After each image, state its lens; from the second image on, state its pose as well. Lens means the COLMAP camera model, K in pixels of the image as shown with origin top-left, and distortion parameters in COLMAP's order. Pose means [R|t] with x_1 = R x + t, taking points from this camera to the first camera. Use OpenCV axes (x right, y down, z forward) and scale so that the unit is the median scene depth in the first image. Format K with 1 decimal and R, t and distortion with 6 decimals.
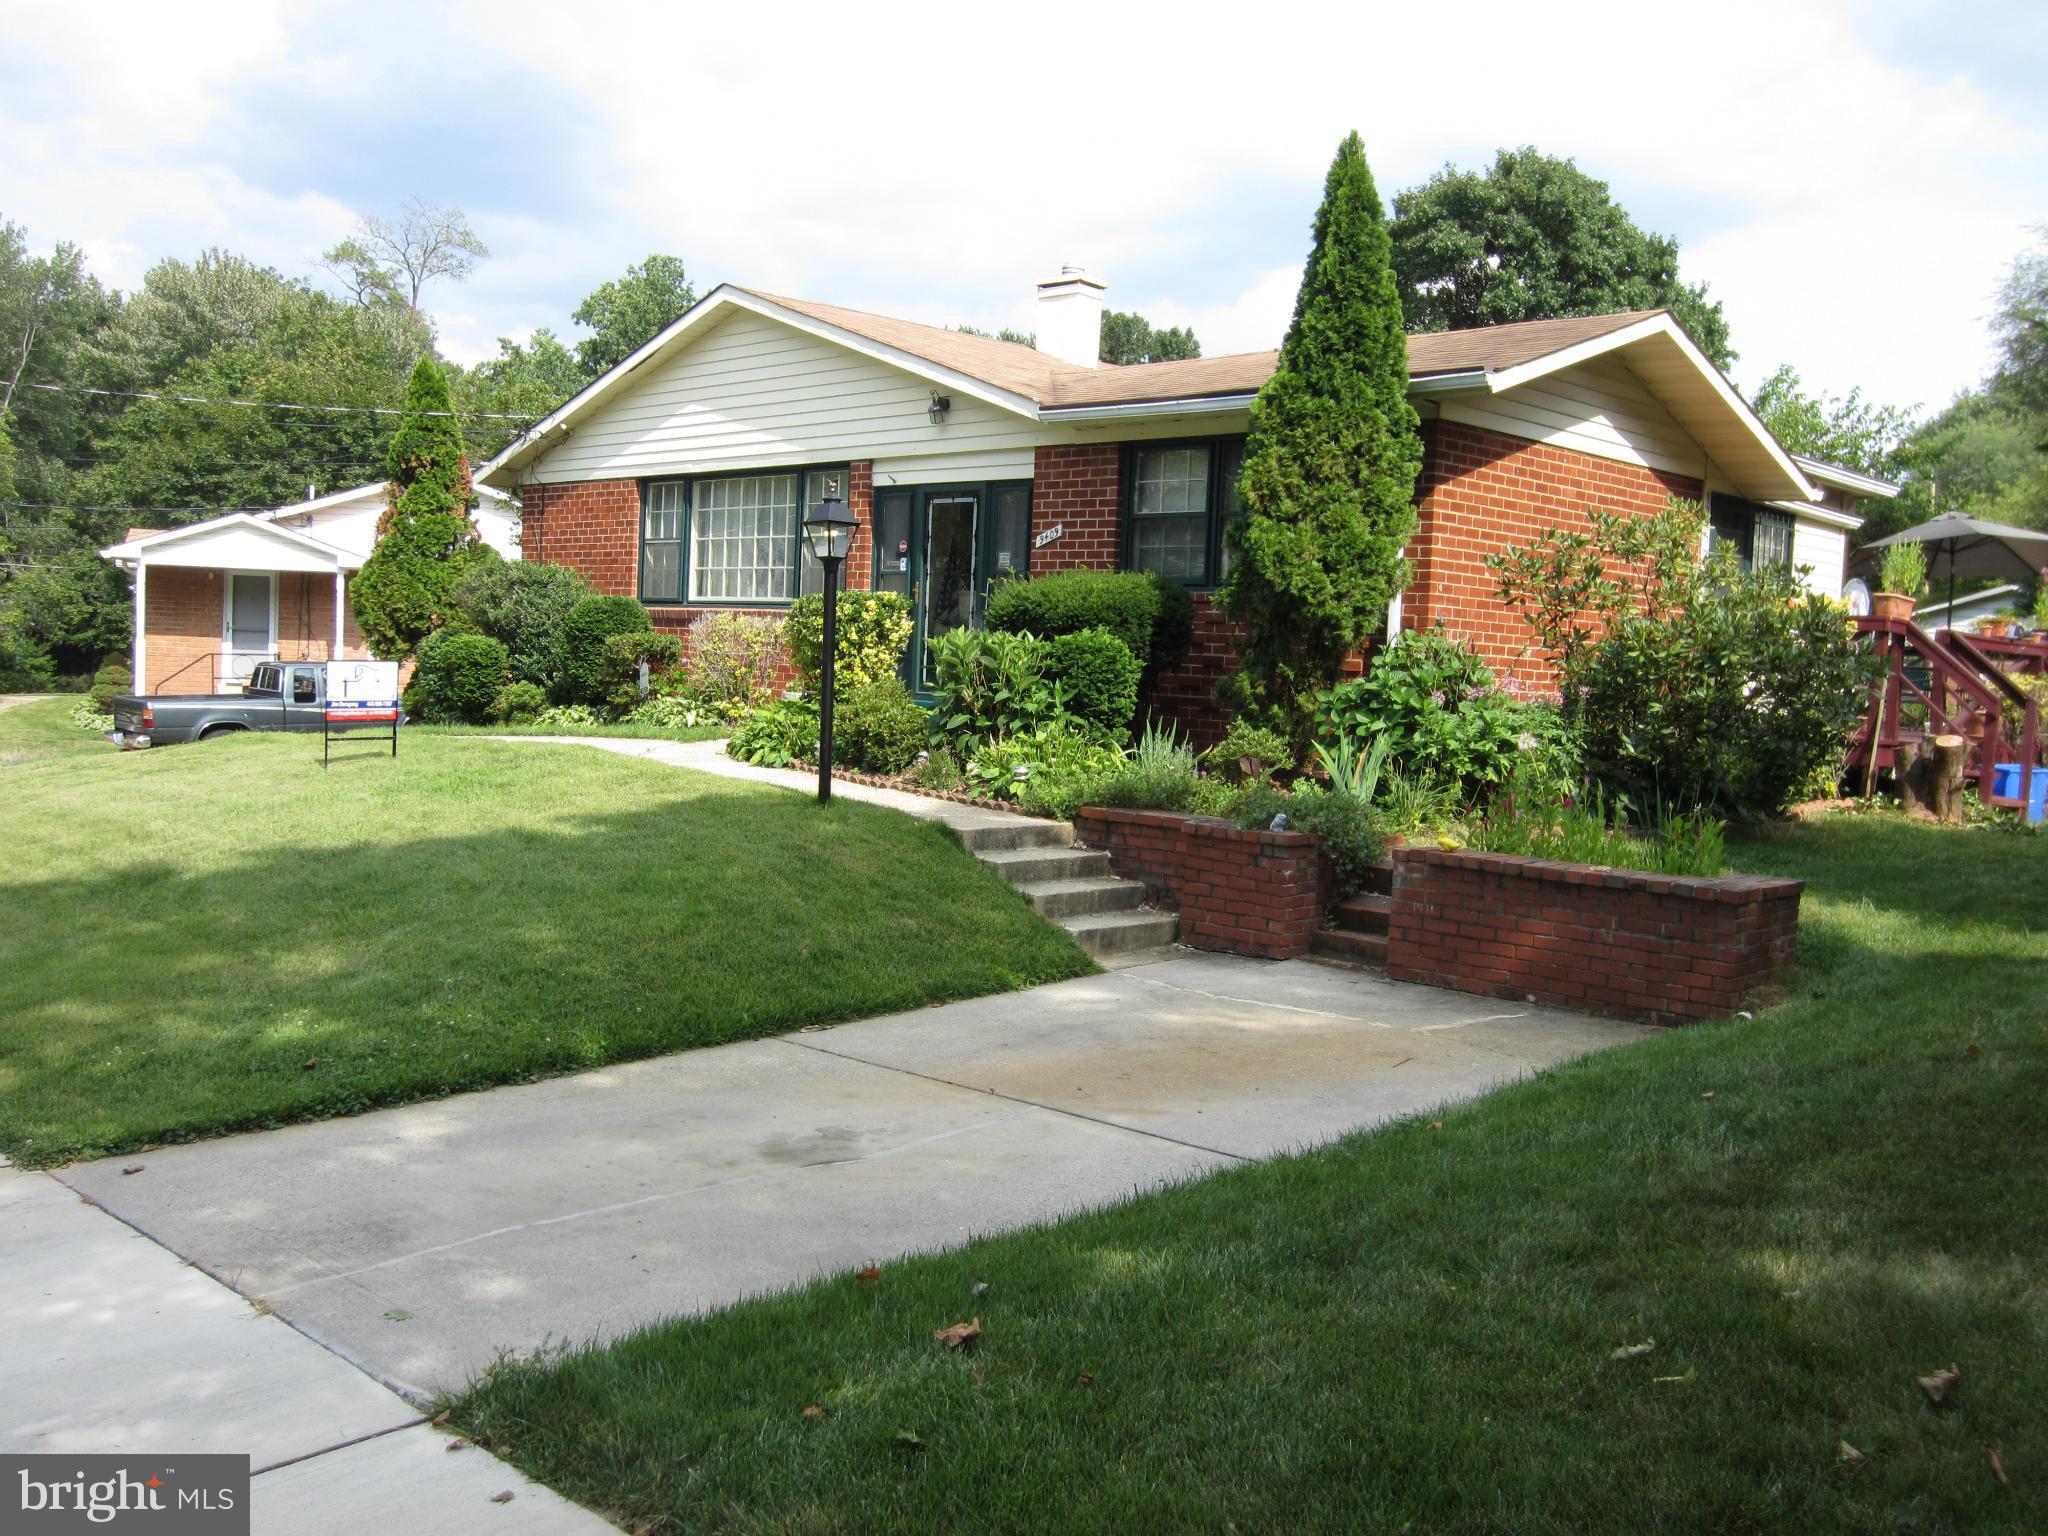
lens RADIAL K [[1849.2, 0, 1013.7], [0, 1849.2, 748.9], [0, 0, 1]] dist [-0.051747, 0.029813]
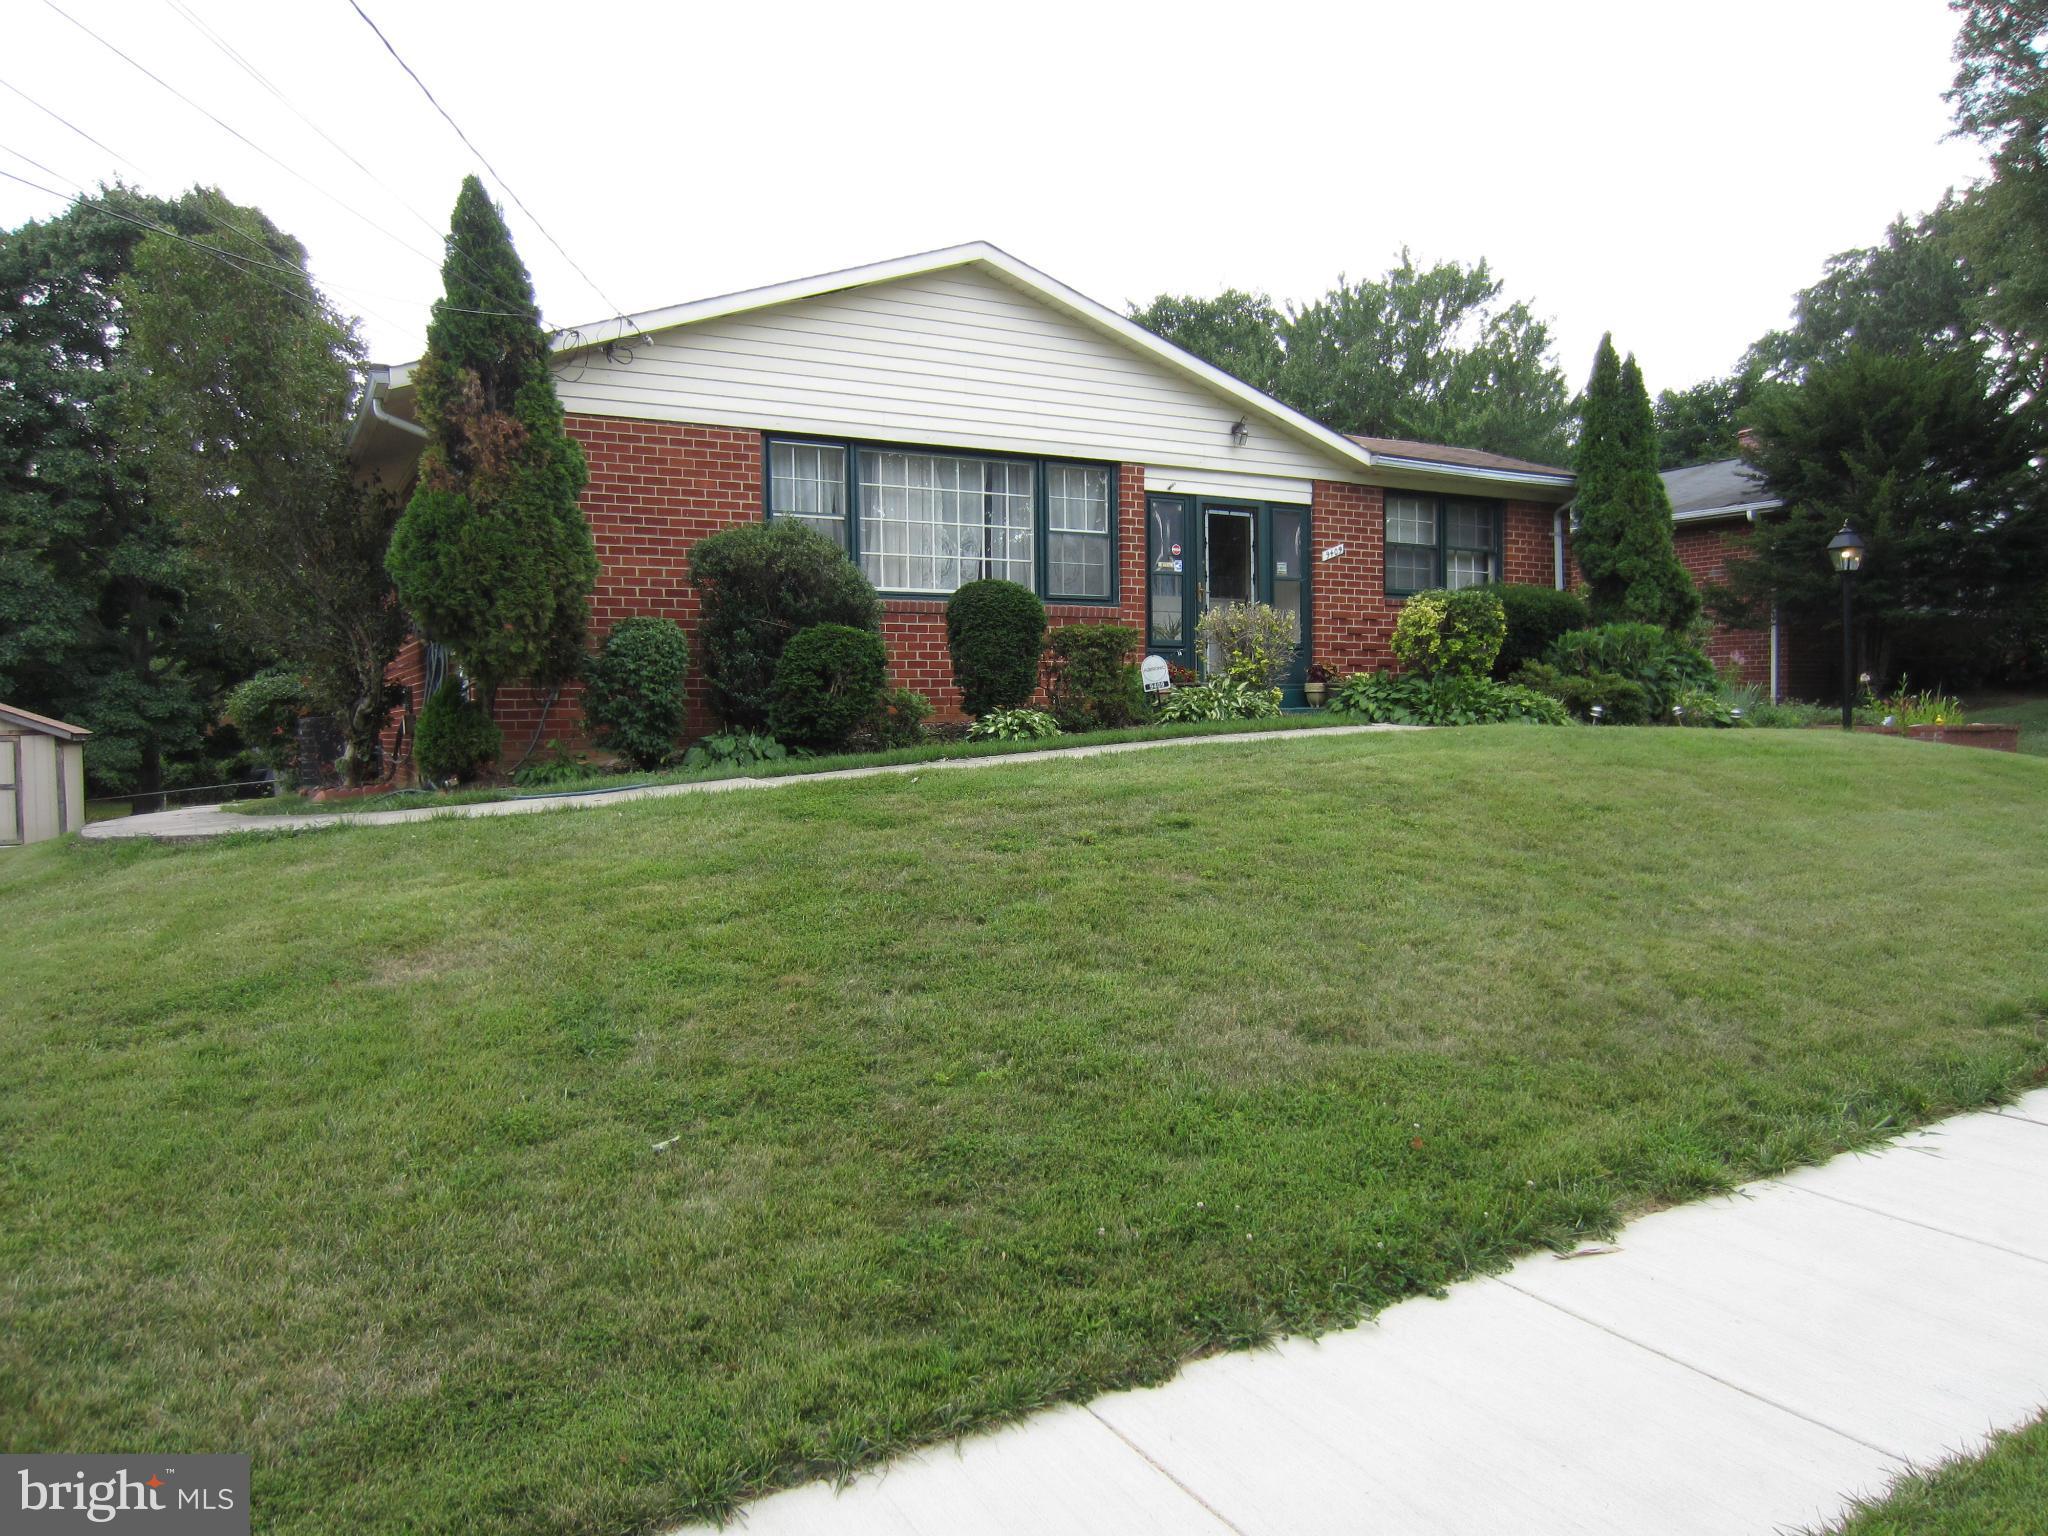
lens RADIAL K [[1443.8, 0, 1011.4], [0, 1443.8, 774.7], [0, 0, 1]] dist [-0.046691, 0.023191]
pose [[0.269437, -0.081408, 0.959571, -1.034254], [0.070402, 0.995419, 0.064682, -0.043999], [-0.960441, 0.050128, 0.273934, 0.979032]]
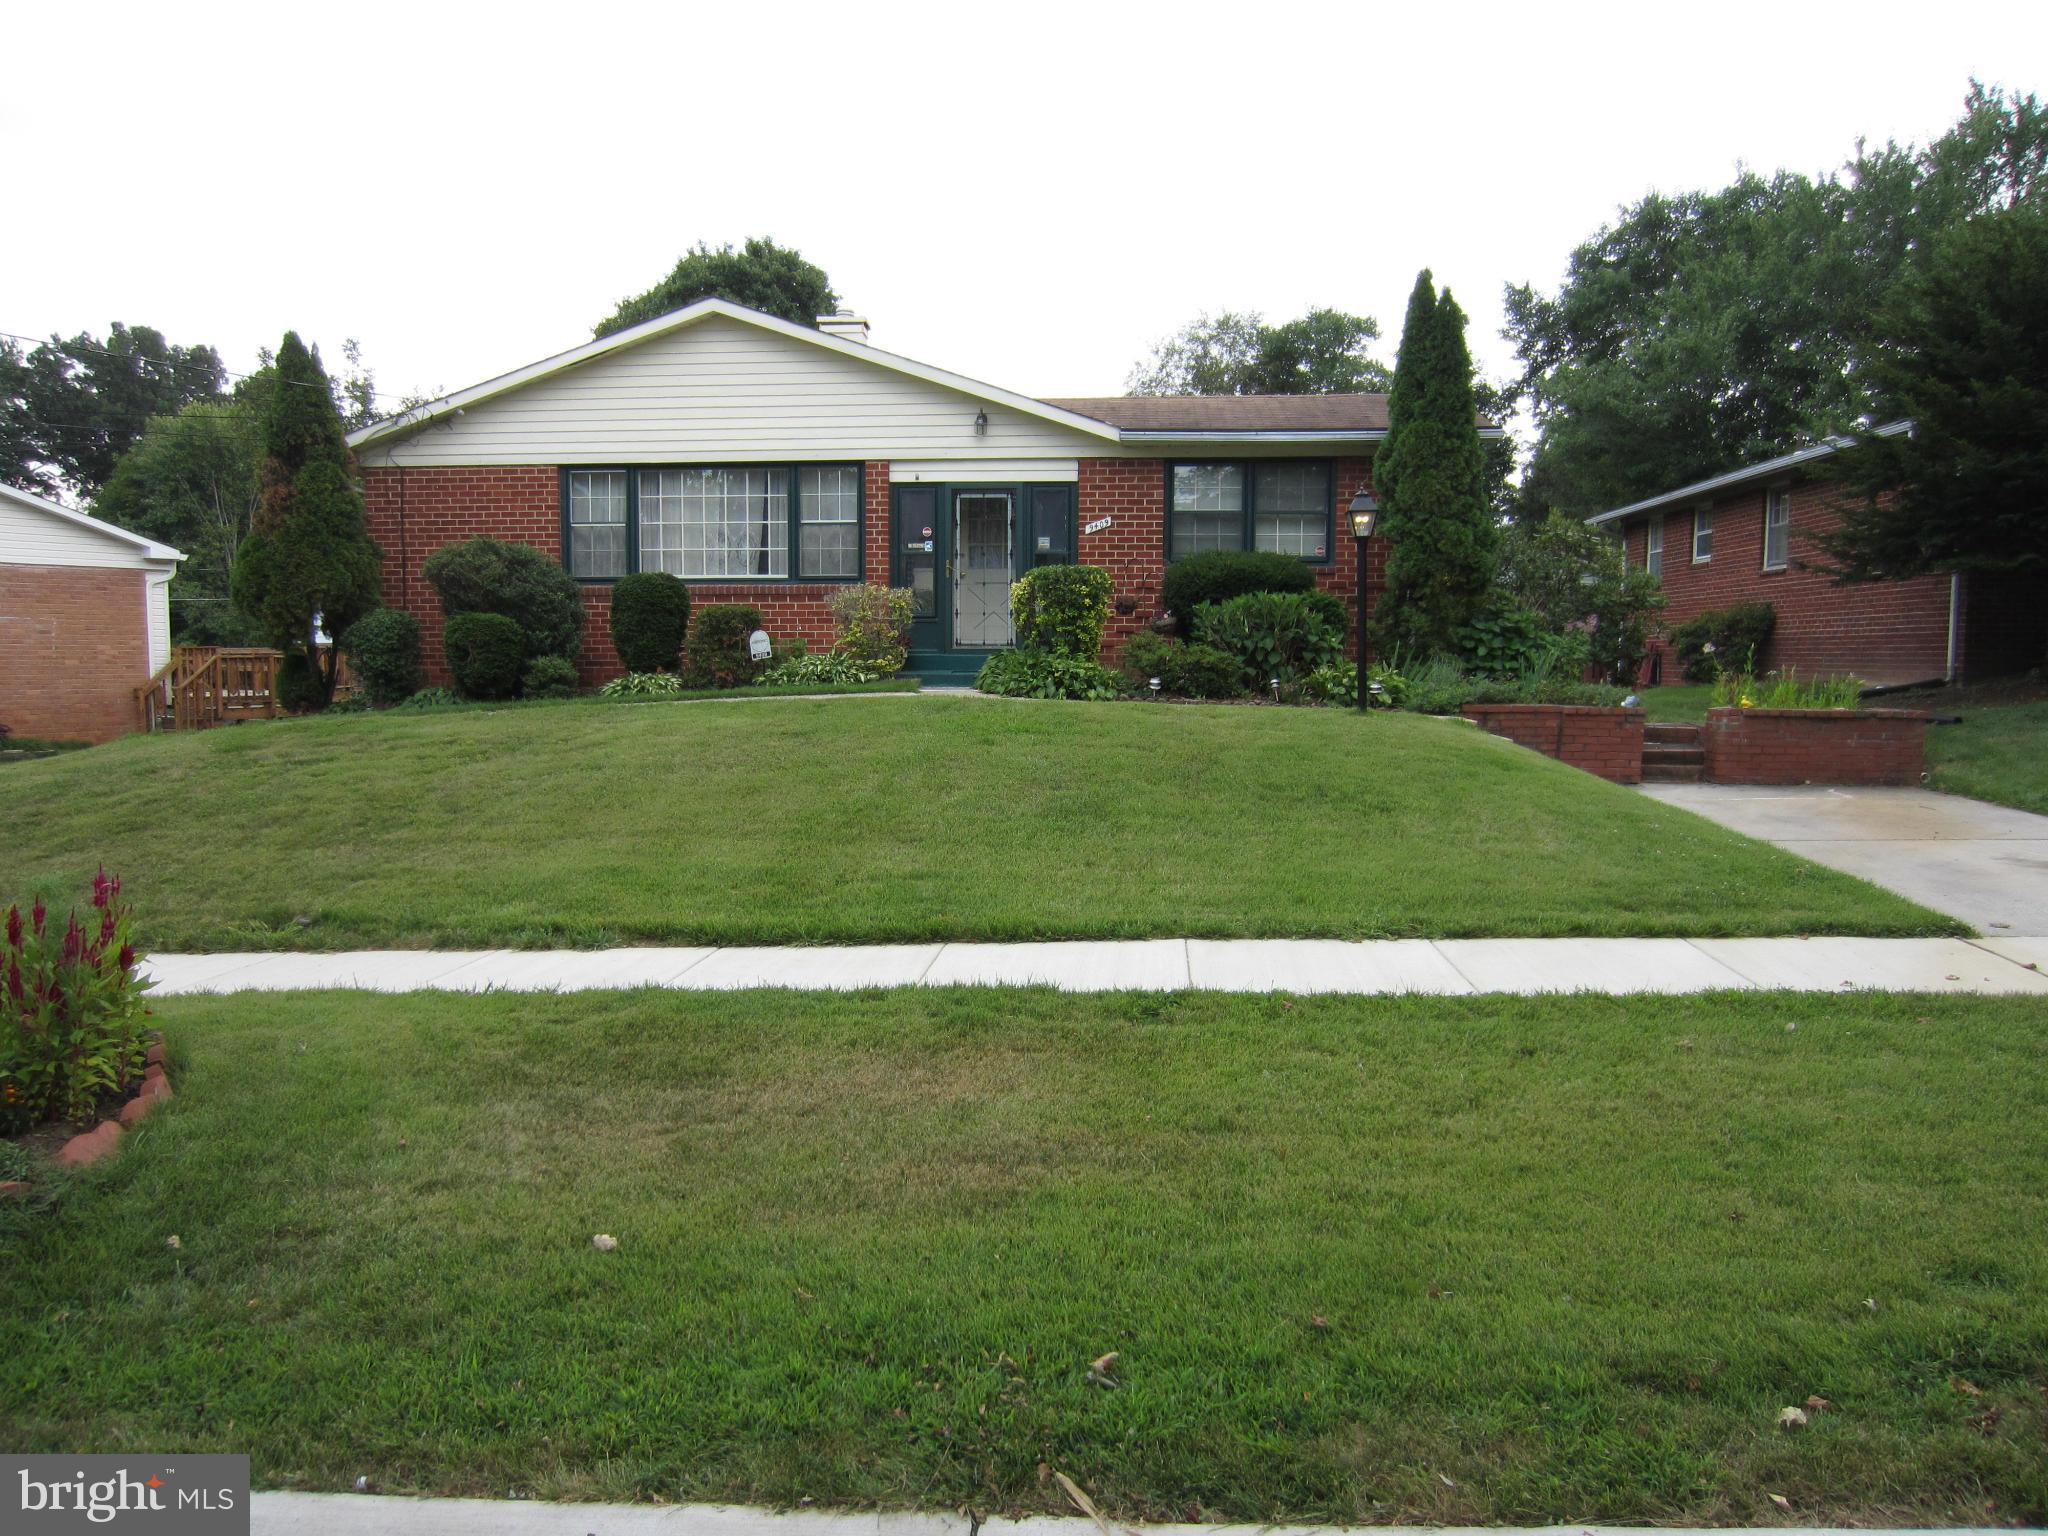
lens RADIAL K [[1443.8, 0, 1003.5], [0, 1443.8, 768.9], [0, 0, 1]] dist [-0.046691, 0.023191]
pose [[0.770895, -0.087292, 0.630952, -0.731709], [0.060006, 0.996112, 0.064496, -0.011067], [-0.634129, -0.011859, 0.773136, 0.240175]]
